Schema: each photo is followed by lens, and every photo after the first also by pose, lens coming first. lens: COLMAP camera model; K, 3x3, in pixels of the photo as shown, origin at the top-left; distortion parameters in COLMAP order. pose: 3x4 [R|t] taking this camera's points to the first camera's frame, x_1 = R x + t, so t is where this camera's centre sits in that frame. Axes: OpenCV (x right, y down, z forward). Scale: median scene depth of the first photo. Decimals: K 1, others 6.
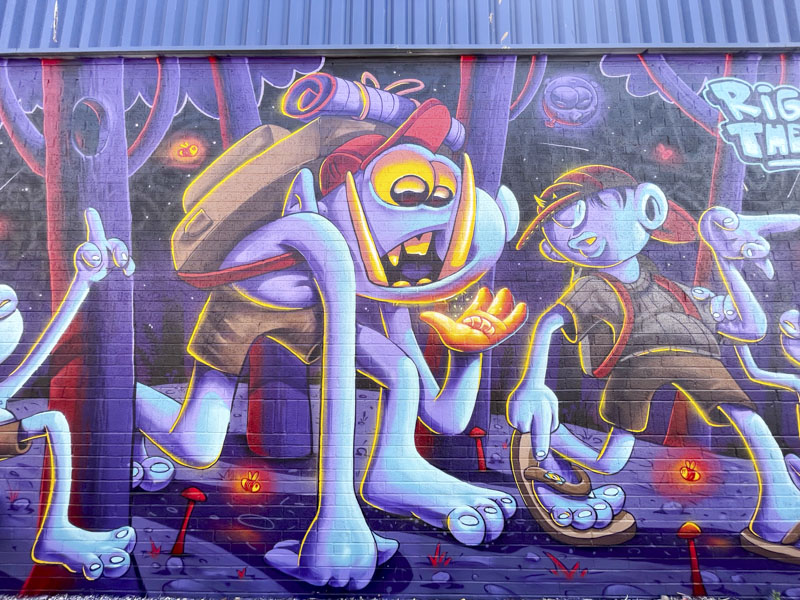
lens RADIAL K [[314.2, 0, 392.8], [0, 314.2, 297.3], [0, 0, 1]] dist [-0.002098, 0.000396]
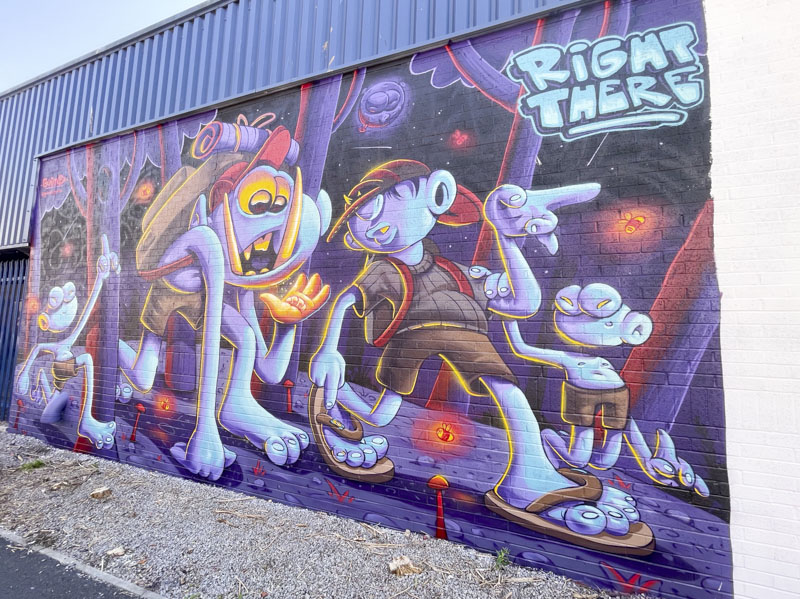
lens RADIAL K [[314.2, 0, 404.5], [0, 314.2, 304.7], [0, 0, 1]] dist [-0.002098, 0.000396]
pose [[0.948090, -0.004498, -0.317971, 1.095892], [0.017180, 0.999164, 0.037092, 0.054399], [0.317538, -0.040629, 0.947375, -0.077650]]
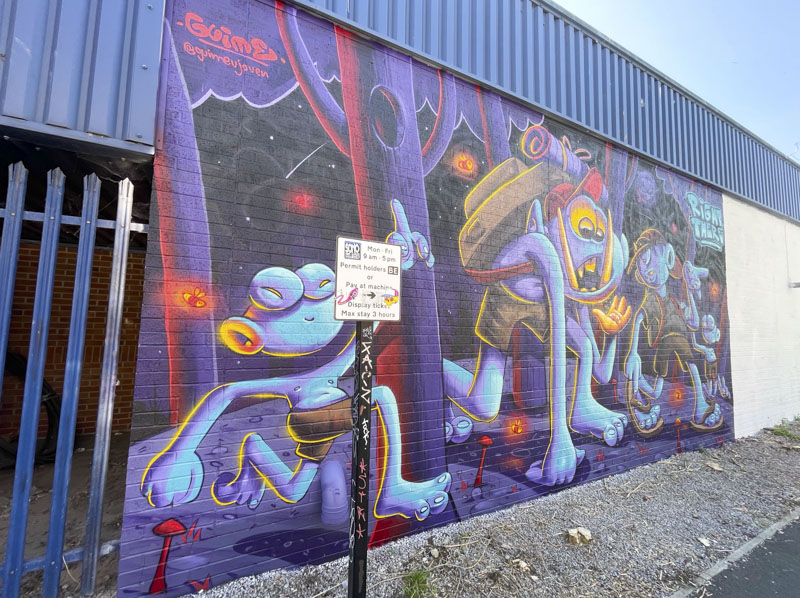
lens RADIAL K [[314.2, 0, 403.3], [0, 314.2, 297.9], [0, 0, 1]] dist [-0.002098, 0.000396]
pose [[0.898062, 0.055916, 0.436301, -1.439621], [-0.080724, 0.995992, 0.038513, 0.007126], [-0.432399, -0.069807, 0.898976, 0.003275]]
